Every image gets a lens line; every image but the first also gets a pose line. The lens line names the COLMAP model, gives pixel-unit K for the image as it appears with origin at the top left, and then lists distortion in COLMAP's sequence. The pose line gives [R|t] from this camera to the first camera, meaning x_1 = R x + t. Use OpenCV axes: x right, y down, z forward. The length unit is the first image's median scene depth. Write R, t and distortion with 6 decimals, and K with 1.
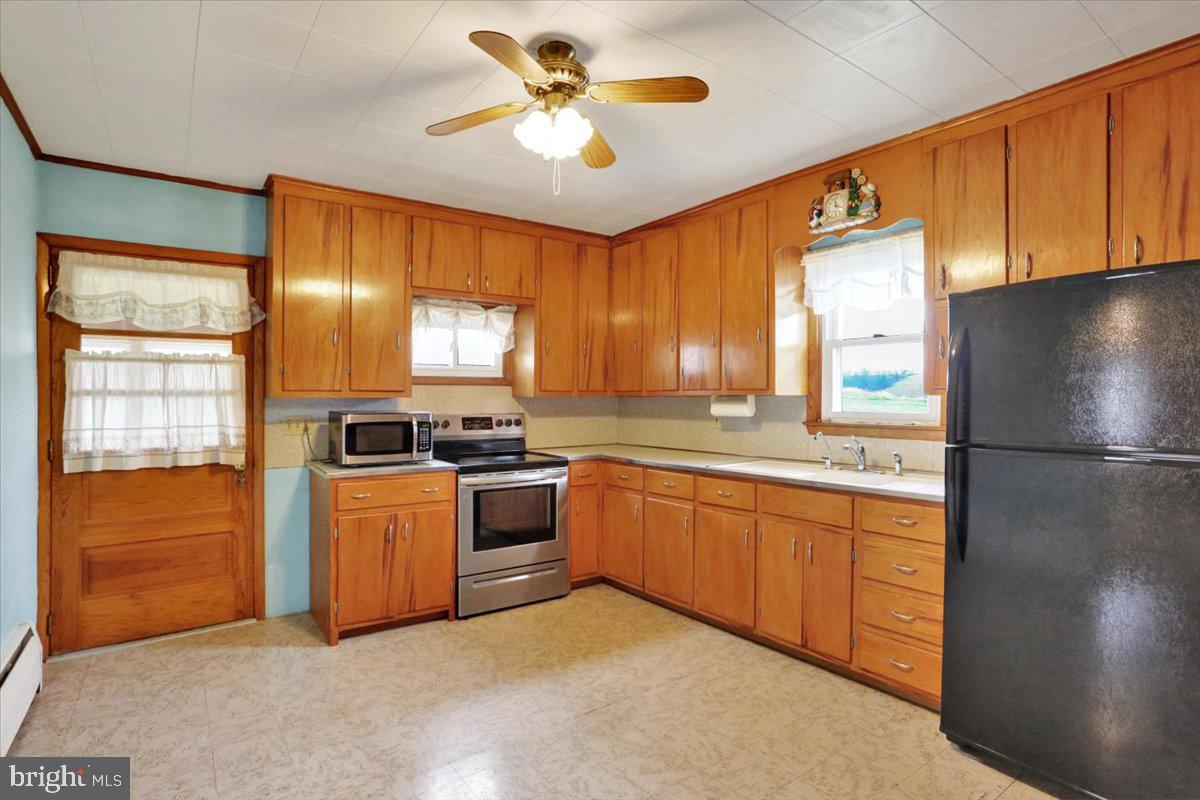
lens RADIAL K [[611.8, 0, 605.6], [0, 611.8, 408.9], [0, 0, 1]] dist [-0.044459, 0.012097]
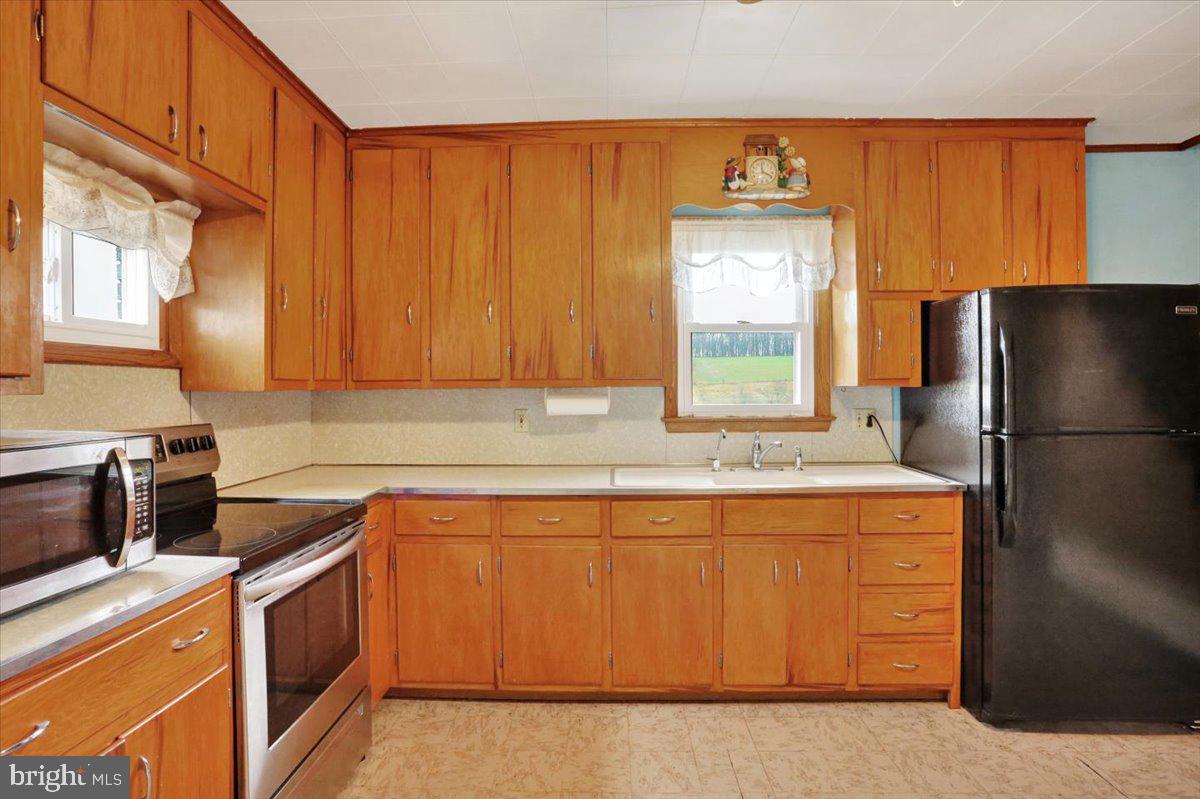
lens RADIAL K [[611.8, 0, 592.6], [0, 611.8, 394.2], [0, 0, 1]] dist [-0.044459, 0.012097]
pose [[0.628126, -0.010853, 0.778036, -0.412844], [0.019473, 0.999809, -0.001774, -0.012840], [-0.777868, 0.016266, 0.628218, 0.568079]]
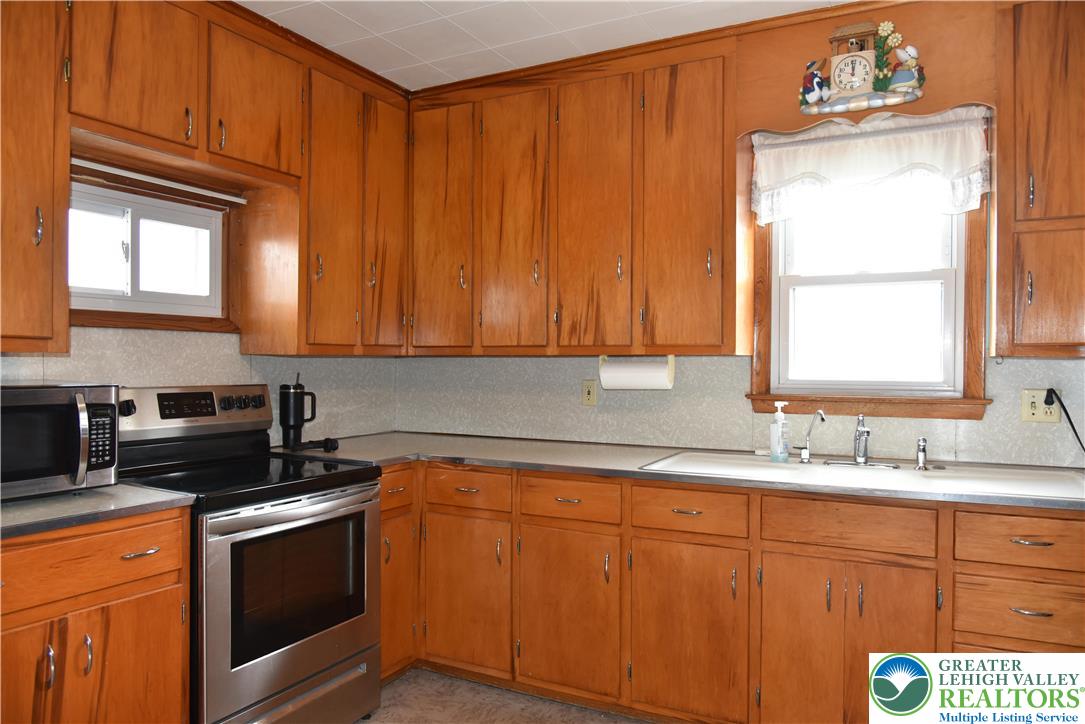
lens RADIAL K [[756.5, 0, 550.2], [0, 756.5, 368.4], [0, 0, 1]] dist [0.001769, -0.021117]
pose [[0.900200, 0.001153, 0.435476, -0.254921], [0.001856, 0.999977, -0.006485, -0.002739], [-0.435473, 0.006646, 0.900177, 0.346936]]
